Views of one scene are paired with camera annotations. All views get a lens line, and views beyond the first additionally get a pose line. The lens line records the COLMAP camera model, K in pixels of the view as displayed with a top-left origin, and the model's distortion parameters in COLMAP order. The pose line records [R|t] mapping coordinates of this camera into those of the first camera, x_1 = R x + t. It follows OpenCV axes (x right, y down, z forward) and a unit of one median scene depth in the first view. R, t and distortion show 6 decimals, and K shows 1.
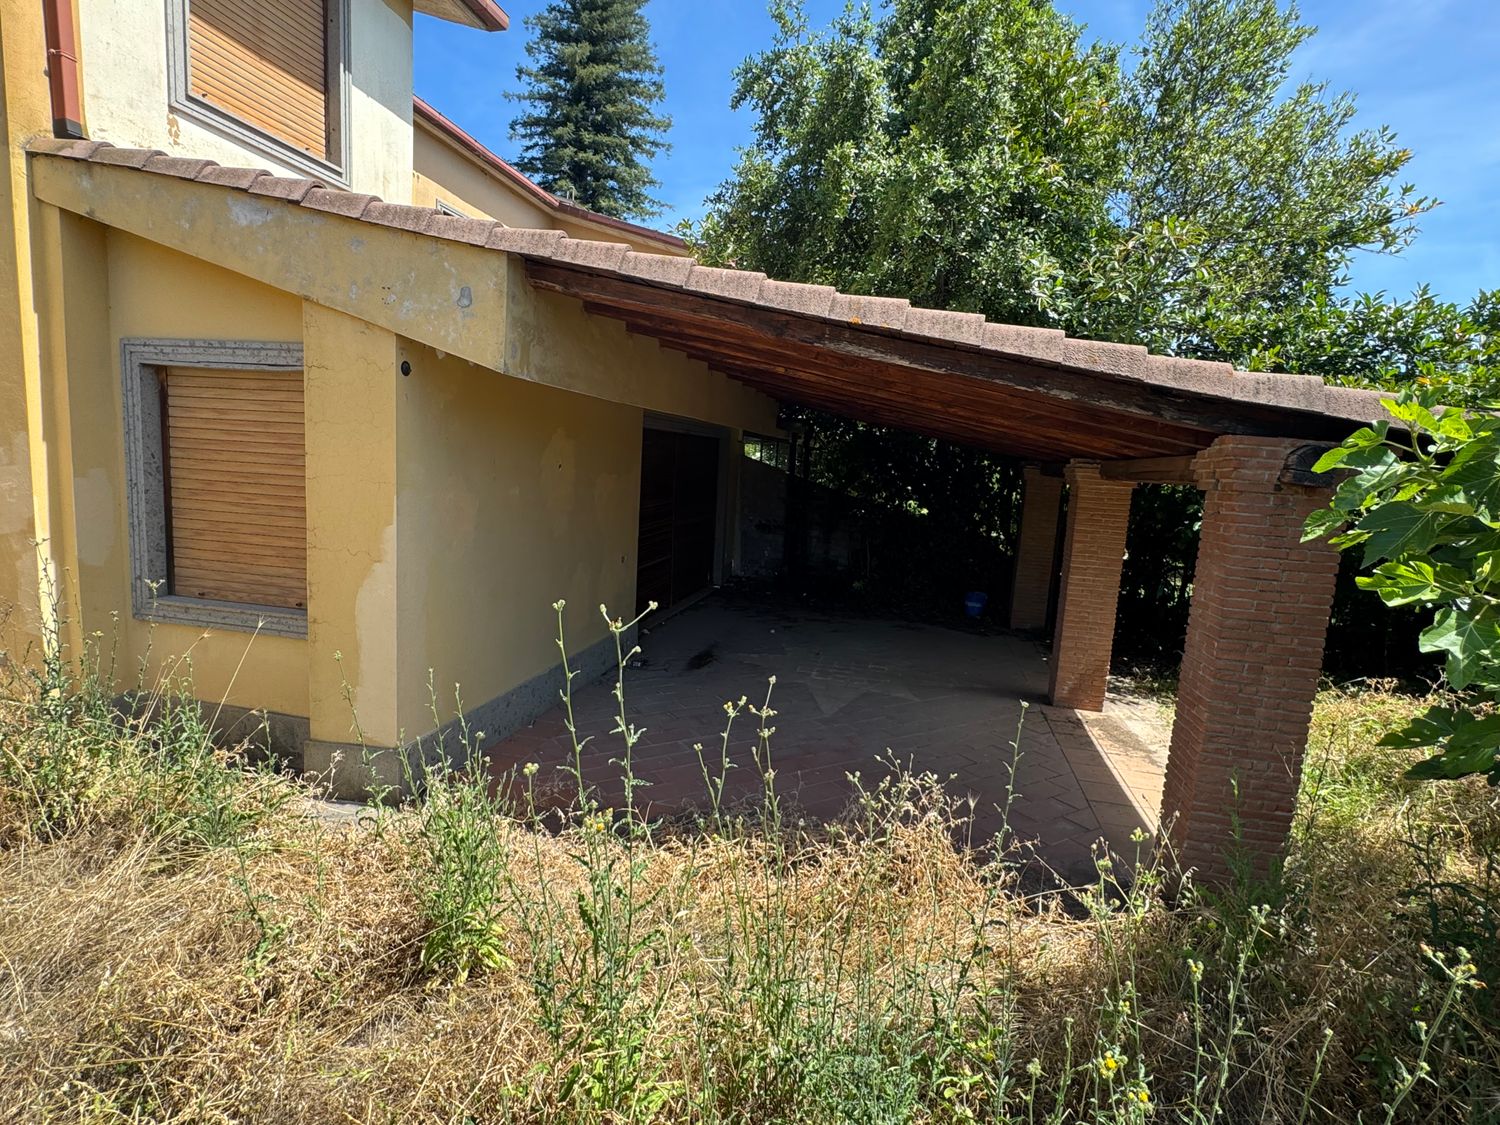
lens RADIAL K [[747.2, 0, 749.6], [0, 747.2, 560.0], [0, 0, 1]] dist [-0.002528, -0.000127]
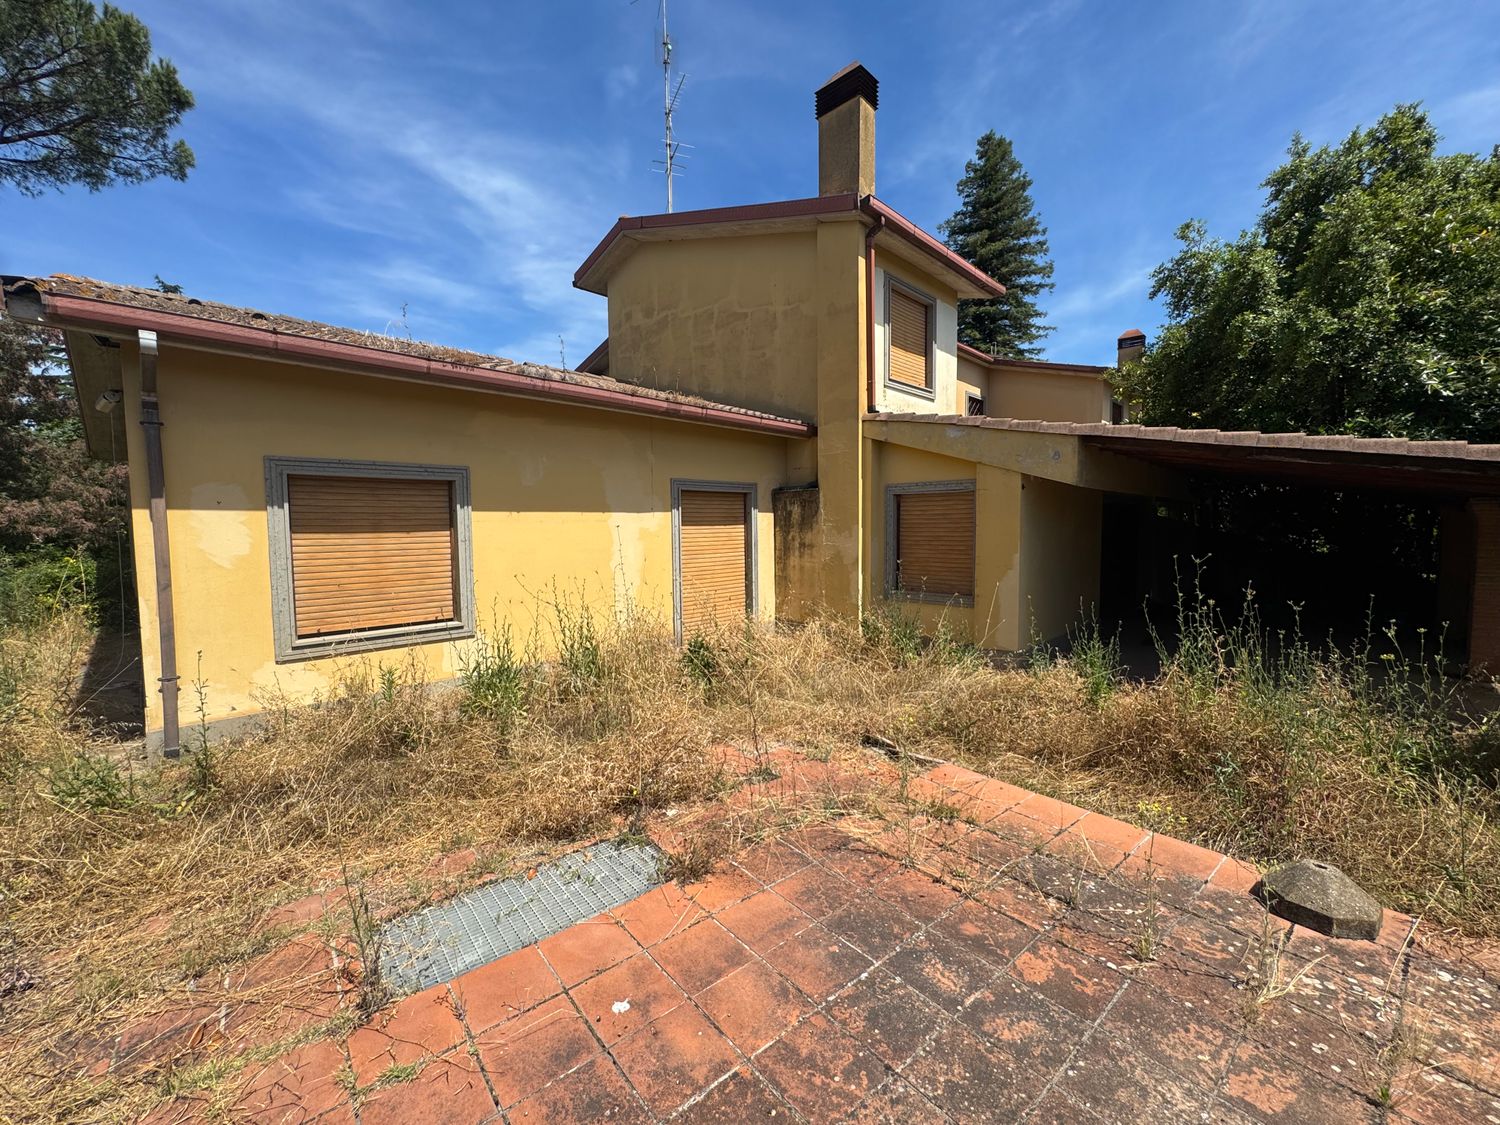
lens RADIAL K [[599.7, 0, 755.3], [0, 599.7, 559.5], [0, 0, 1]] dist [-0.004268, 0.000289]
pose [[0.851519, -0.036590, -0.523046, -0.117743], [-0.010302, 0.996202, -0.086460, 0.085473], [0.524223, 0.079011, 0.847908, -0.606812]]
